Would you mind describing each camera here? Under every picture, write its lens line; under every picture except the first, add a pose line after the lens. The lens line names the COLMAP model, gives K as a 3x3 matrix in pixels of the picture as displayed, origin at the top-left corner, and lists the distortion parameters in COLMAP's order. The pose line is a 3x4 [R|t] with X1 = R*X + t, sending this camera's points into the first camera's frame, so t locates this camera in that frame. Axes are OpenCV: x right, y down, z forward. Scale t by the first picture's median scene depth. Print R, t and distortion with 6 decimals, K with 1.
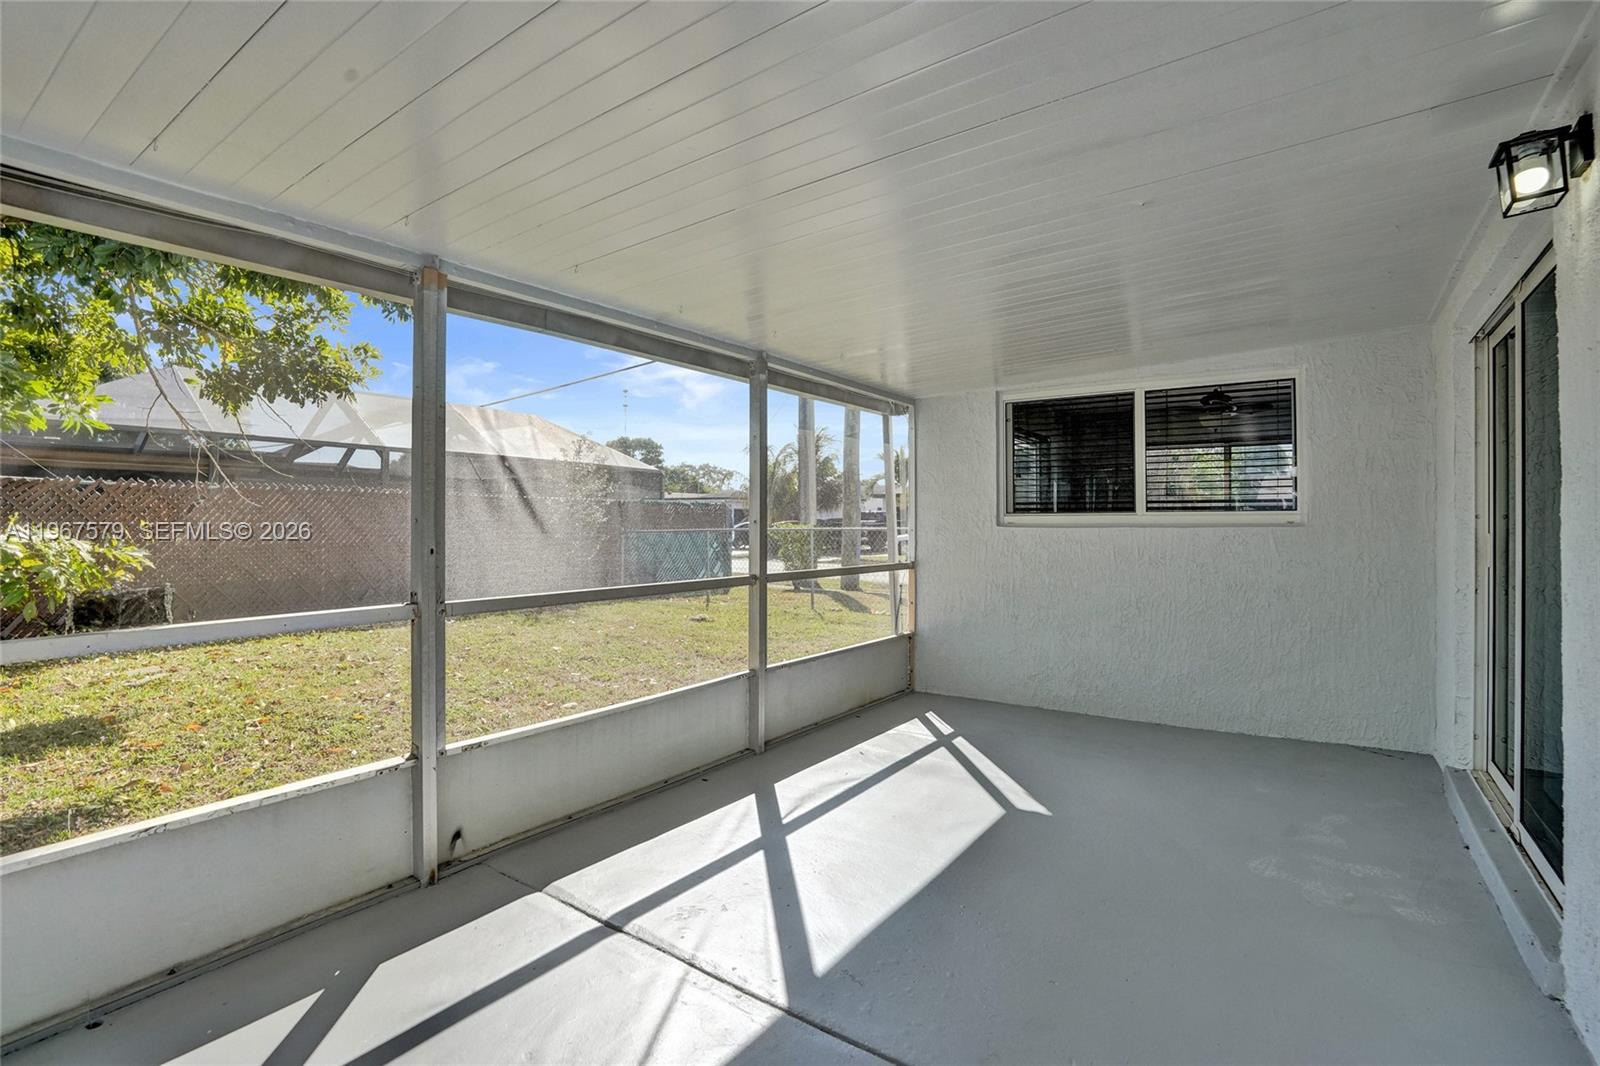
lens RADIAL K [[739.2, 0, 824.4], [0, 739.2, 524.2], [0, 0, 1]] dist [-0.048719, -0.000052]
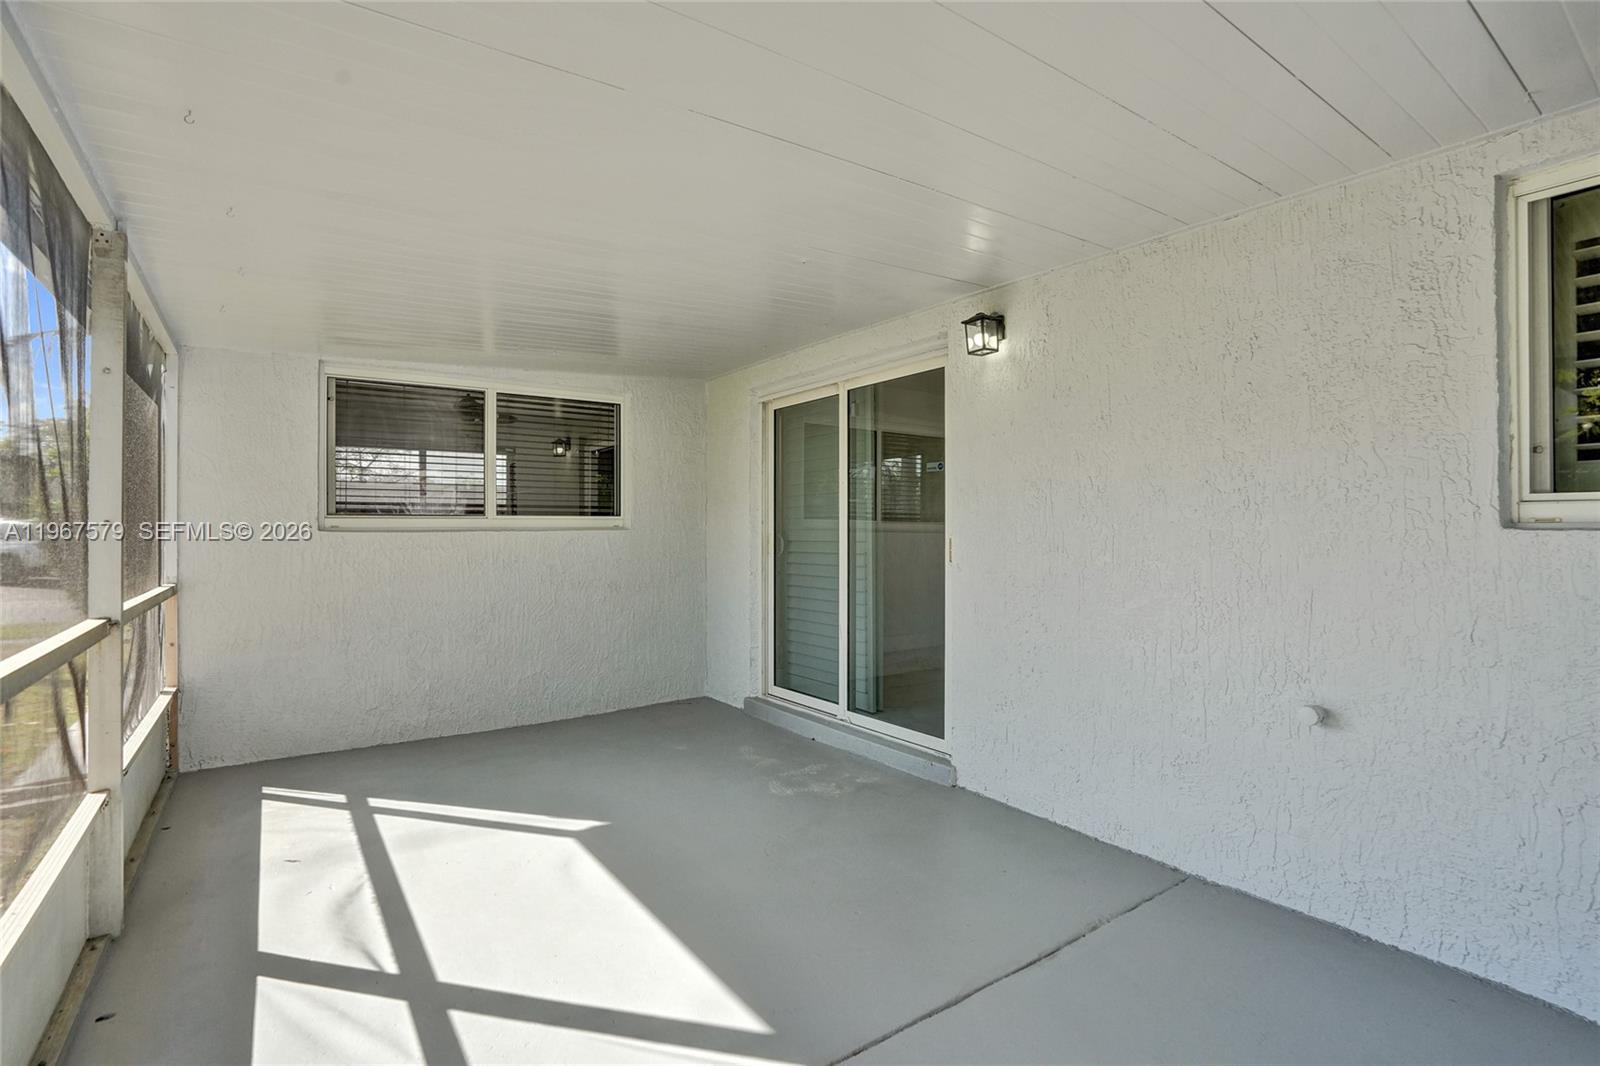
lens RADIAL K [[747.4, 0, 807.9], [0, 747.4, 536.8], [0, 0, 1]] dist [-0.074770, 0.029175]
pose [[0.346687, -0.012352, 0.937900, -0.376936], [-0.001115, 0.999907, 0.013581, -0.002543], [-0.937980, -0.005754, 0.346641, 0.287976]]
